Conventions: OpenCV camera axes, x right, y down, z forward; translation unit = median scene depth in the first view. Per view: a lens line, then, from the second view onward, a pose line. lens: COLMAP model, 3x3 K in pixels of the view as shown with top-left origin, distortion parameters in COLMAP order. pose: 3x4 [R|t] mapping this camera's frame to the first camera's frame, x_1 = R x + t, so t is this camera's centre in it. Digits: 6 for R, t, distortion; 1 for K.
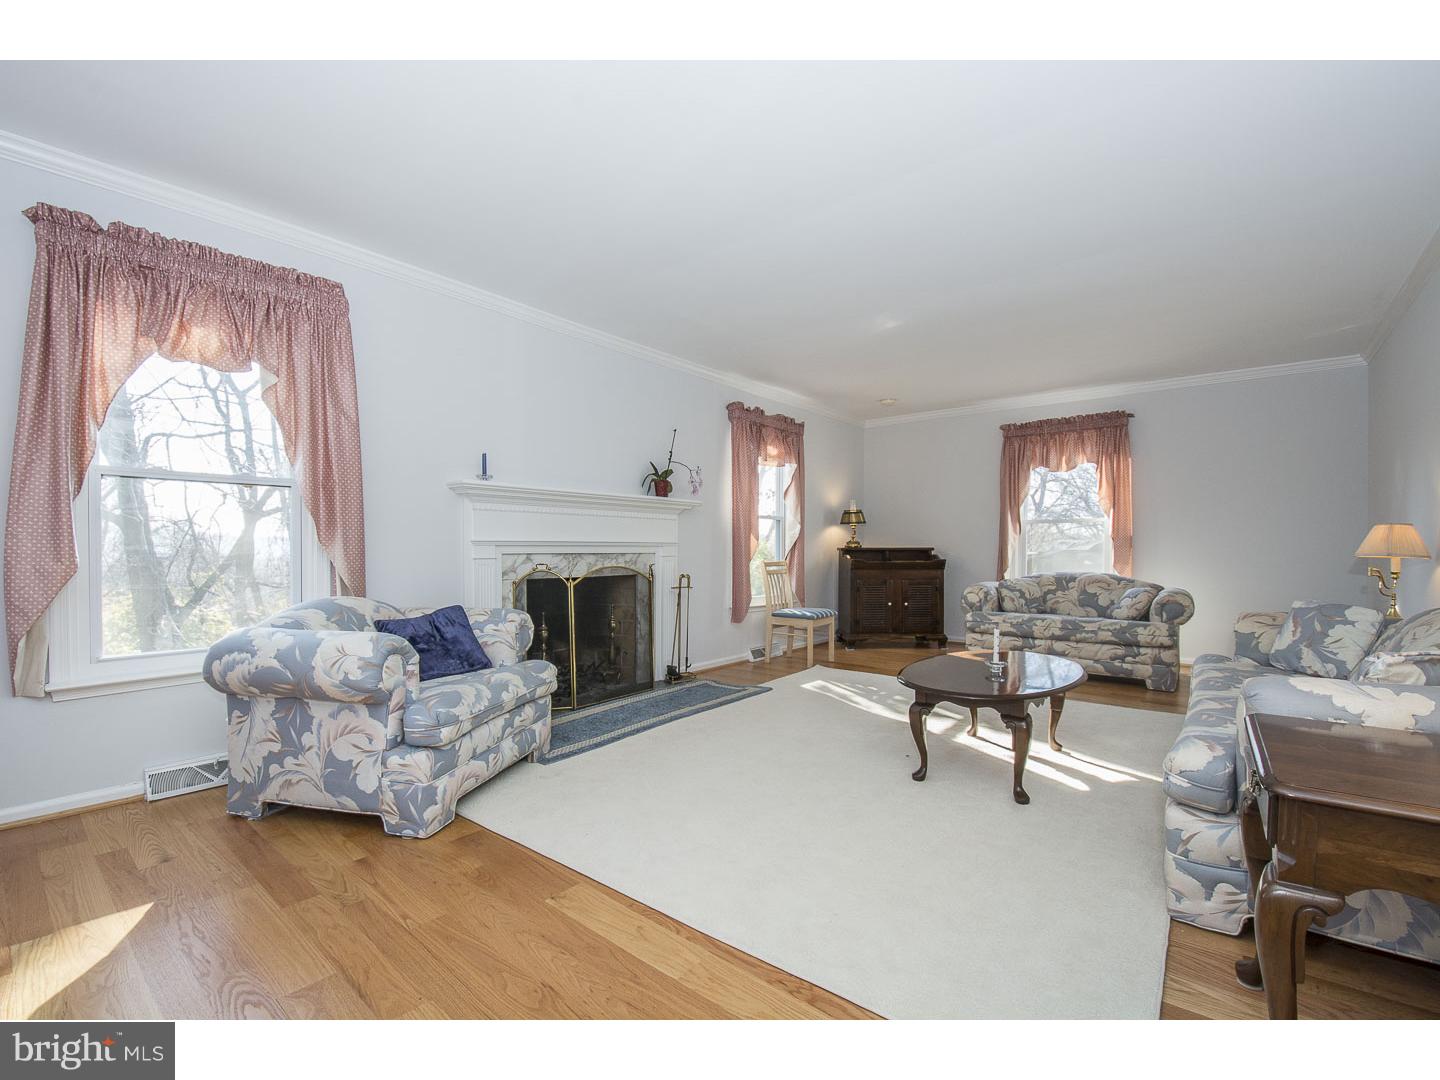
lens RADIAL K [[611.3, 0, 722.8], [0, 611.3, 573.7], [0, 0, 1]] dist [0.000023, 0.000015]
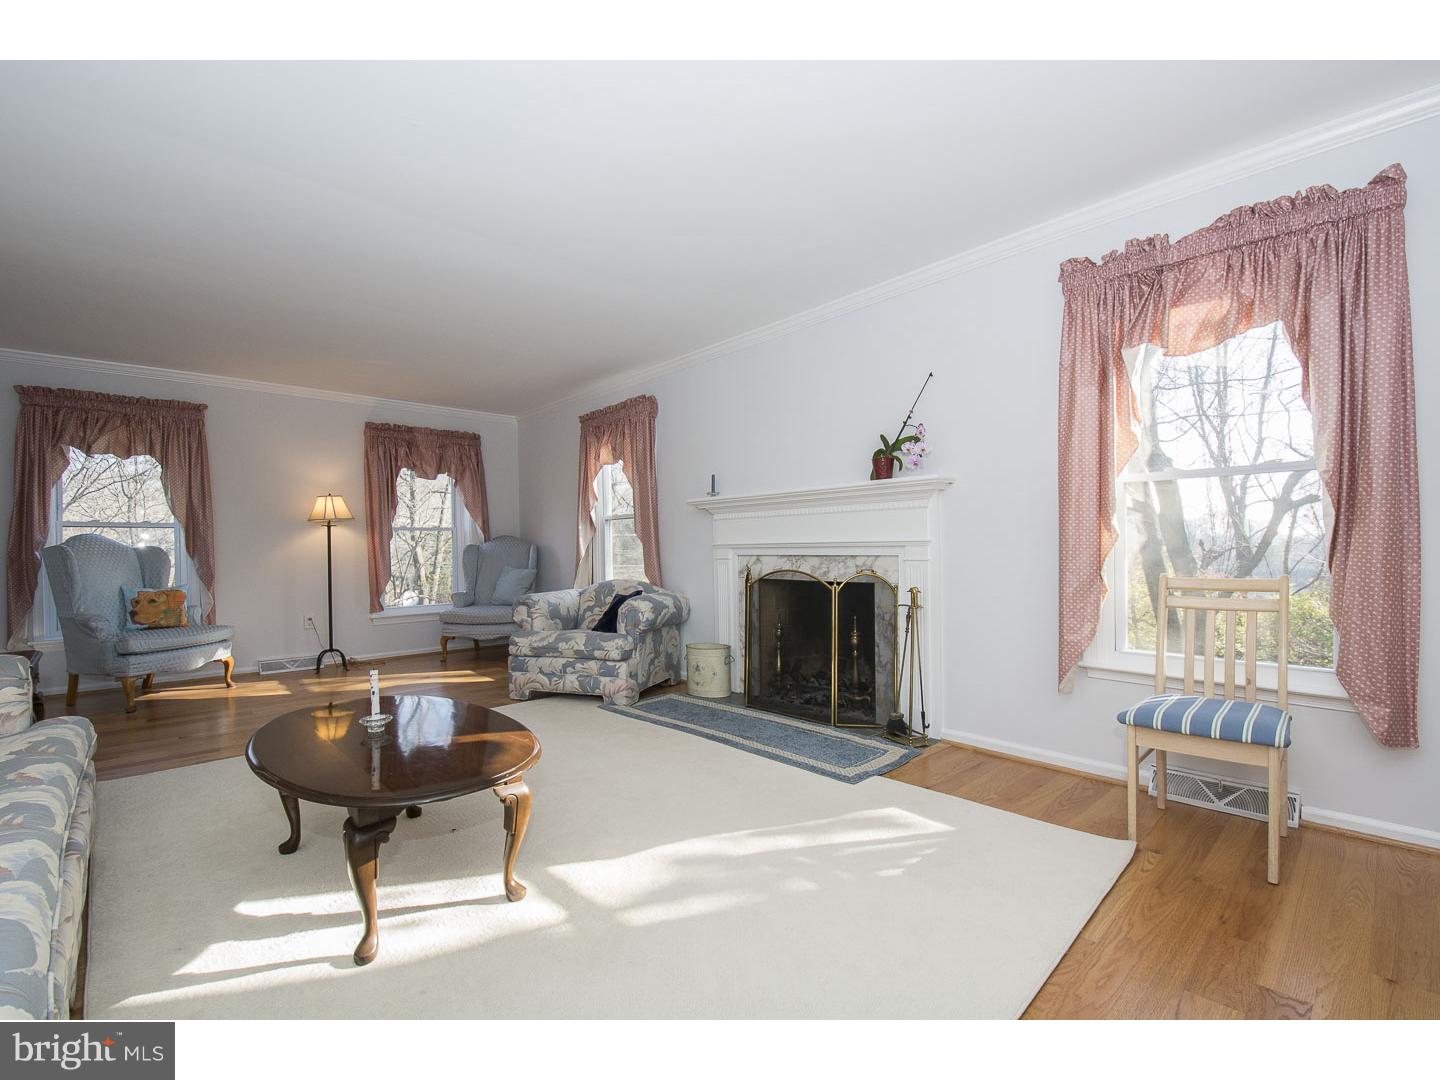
lens RADIAL K [[643.8, 0, 723.4], [0, 643.8, 558.3], [0, 0, 1]] dist [-0.001715, -0.000387]
pose [[-0.135617, 0.011752, -0.990692, 0.747670], [-0.034008, 0.999285, 0.016510, -0.039435], [0.990177, 0.035931, -0.135121, 0.986597]]
